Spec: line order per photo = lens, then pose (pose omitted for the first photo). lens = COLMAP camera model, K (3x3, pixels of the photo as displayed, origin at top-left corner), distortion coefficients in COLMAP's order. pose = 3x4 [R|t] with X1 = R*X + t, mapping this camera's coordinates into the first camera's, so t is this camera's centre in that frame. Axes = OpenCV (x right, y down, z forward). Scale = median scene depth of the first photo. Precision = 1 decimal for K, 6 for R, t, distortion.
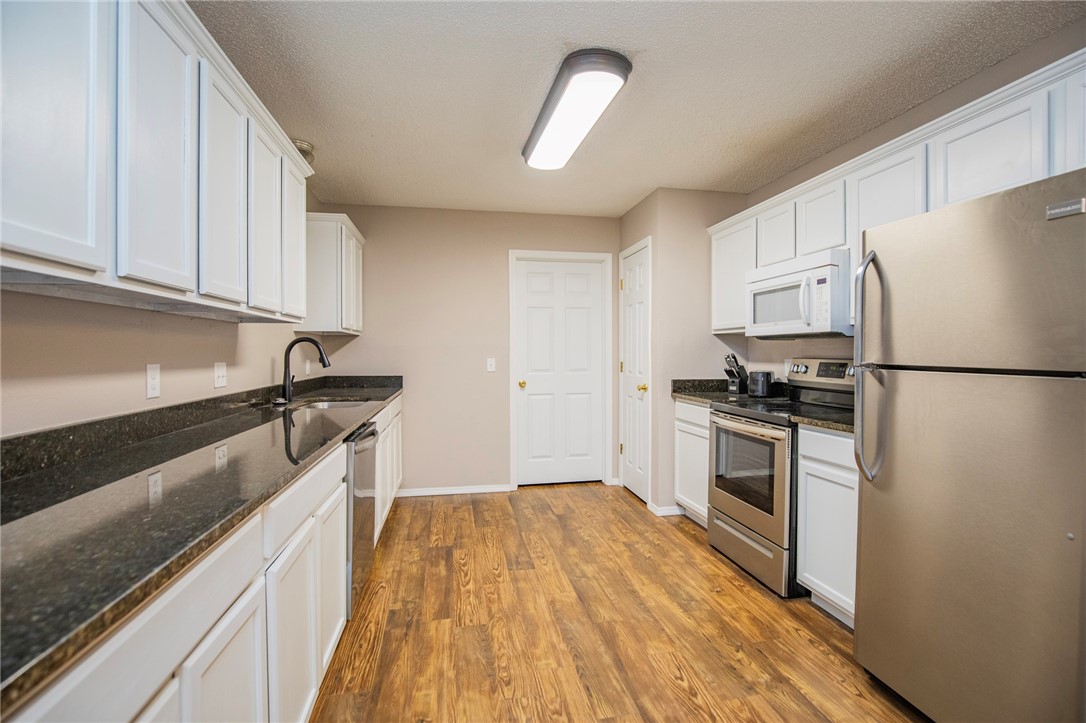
lens RADIAL K [[507.7, 0, 555.6], [0, 507.7, 360.9], [0, 0, 1]] dist [-0.032118, 0.000832]
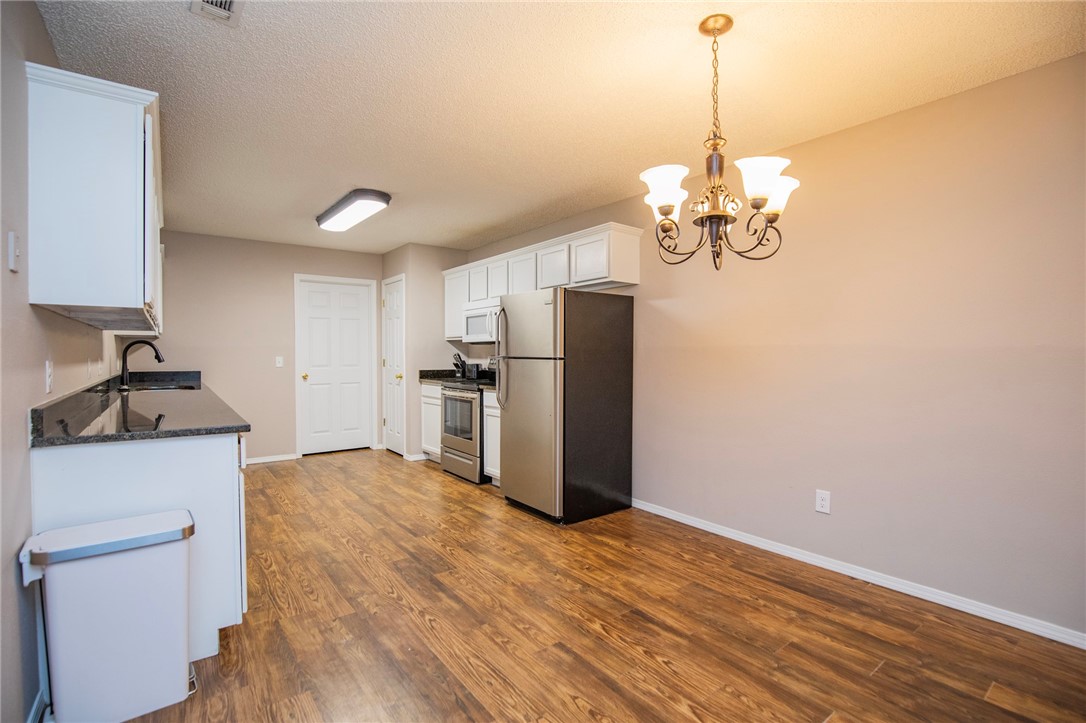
lens RADIAL K [[507.7, 0, 555.6], [0, 507.7, 360.9], [0, 0, 1]] dist [-0.032118, 0.000832]
pose [[0.895308, -0.006573, 0.445399, -0.112941], [0.007838, 0.999969, -0.000998, 0.020123], [-0.445379, 0.004385, 0.895332, -0.765408]]
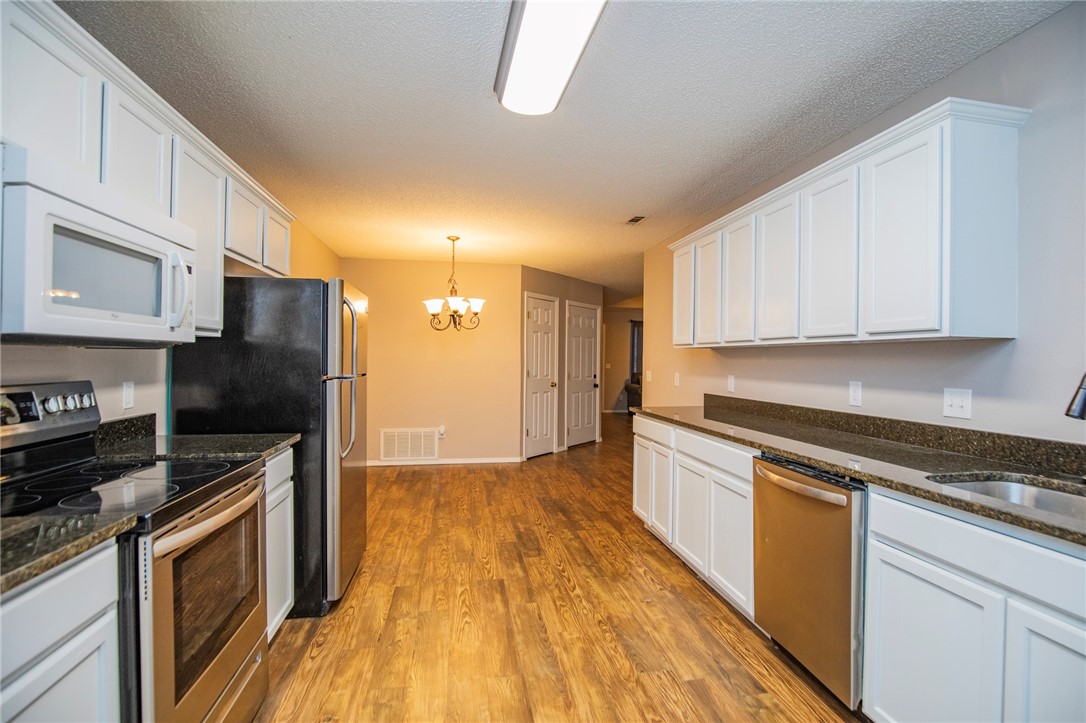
lens RADIAL K [[507.7, 0, 555.6], [0, 507.7, 360.9], [0, 0, 1]] dist [-0.032118, 0.000832]
pose [[-0.999864, -0.009130, 0.013726, 0.006830], [-0.008850, 0.999754, 0.020328, -0.049040], [-0.013908, 0.020204, -0.999699, 1.643466]]
